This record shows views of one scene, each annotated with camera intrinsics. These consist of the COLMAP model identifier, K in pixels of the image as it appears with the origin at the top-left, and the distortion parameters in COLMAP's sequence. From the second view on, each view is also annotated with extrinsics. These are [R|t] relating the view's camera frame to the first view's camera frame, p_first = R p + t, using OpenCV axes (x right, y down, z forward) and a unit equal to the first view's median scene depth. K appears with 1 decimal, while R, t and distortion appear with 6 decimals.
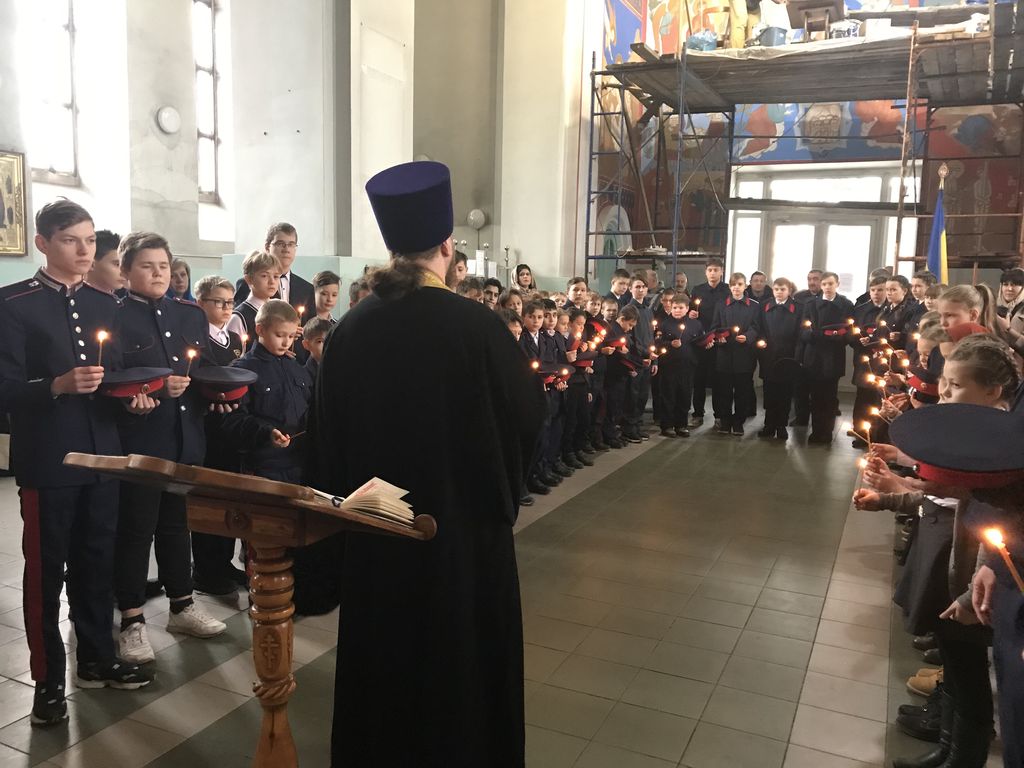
lens RADIAL K [[848.5, 0, 513.5], [0, 848.5, 382.1], [0, 0, 1]] dist [0.014018, -0.003198]
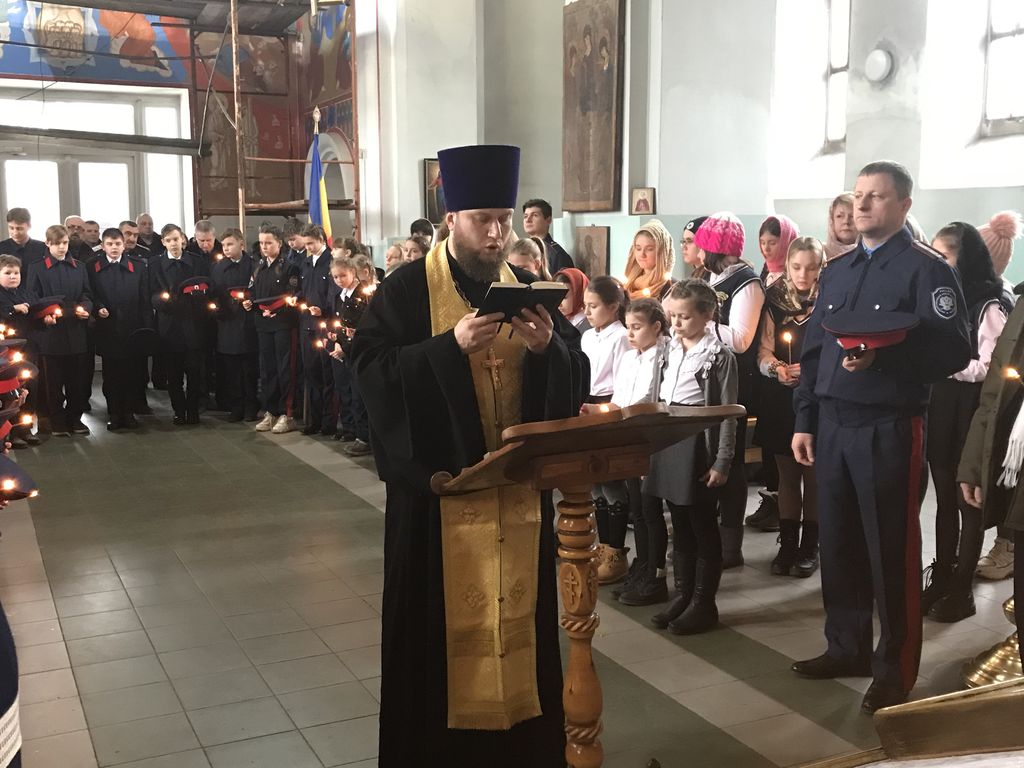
lens RADIAL K [[1151.3, 0, 511.5], [0, 1151.3, 385.7], [0, 0, 1]] dist [-0.002292, 0.000000]
pose [[0.650197, -0.116453, 0.750788, -0.211256], [0.101382, 0.992645, 0.066168, -0.007007], [-0.752971, 0.033095, 0.657221, -0.002600]]
